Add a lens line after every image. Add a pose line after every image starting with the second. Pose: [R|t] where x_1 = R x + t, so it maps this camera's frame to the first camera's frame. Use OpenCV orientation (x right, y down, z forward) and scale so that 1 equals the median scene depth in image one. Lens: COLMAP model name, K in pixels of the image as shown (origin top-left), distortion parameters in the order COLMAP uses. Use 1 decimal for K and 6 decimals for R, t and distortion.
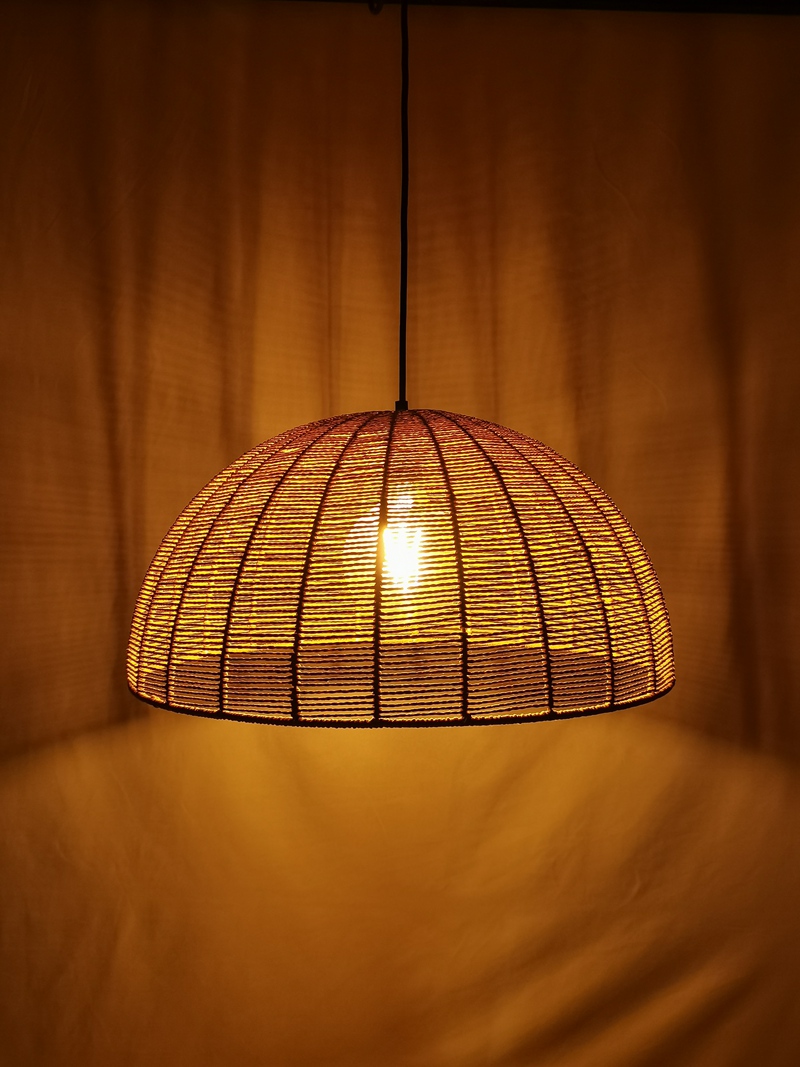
lens RADIAL K [[1122.2, 0, 403.9], [0, 1122.2, 528.8], [0, 0, 1]] dist [0.119677, 0.000000]
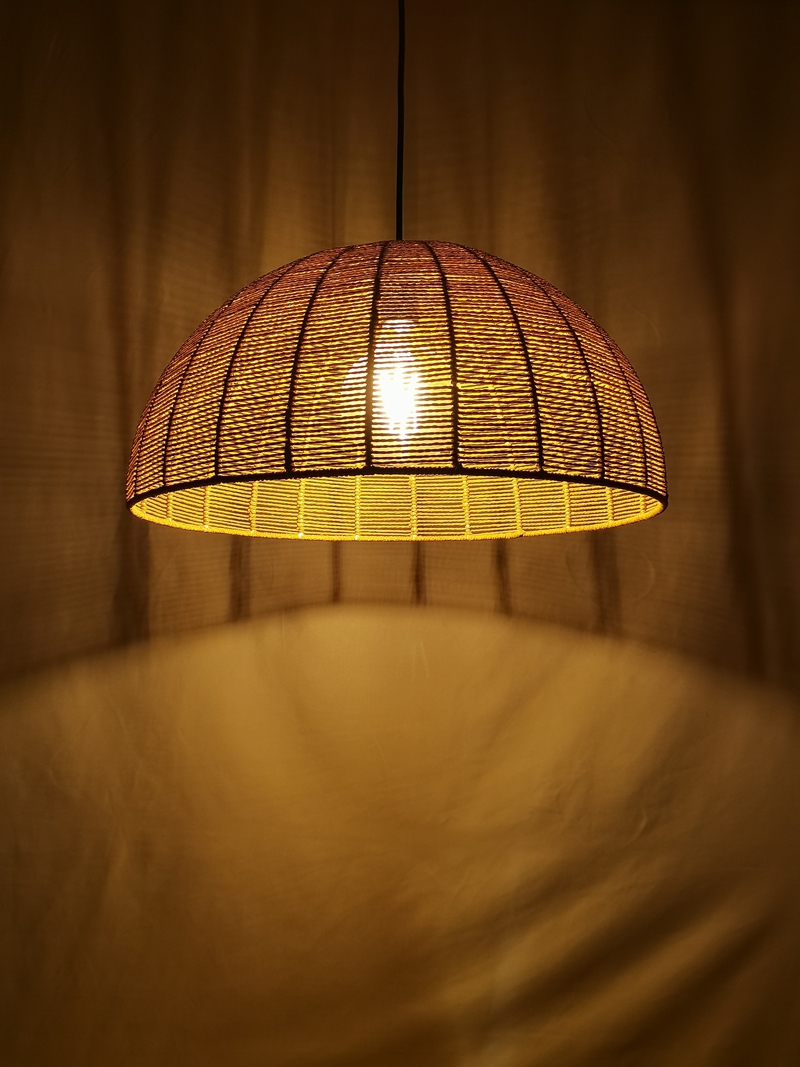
lens RADIAL K [[1122.2, 0, 403.5], [0, 1122.2, 529.7], [0, 0, 1]] dist [0.119677, 0.000000]
pose [[0.999937, 0.000739, -0.011194, 0.010723], [-0.002343, 0.989576, -0.143991, 0.212096], [0.010971, 0.144008, 0.989516, 0.004641]]
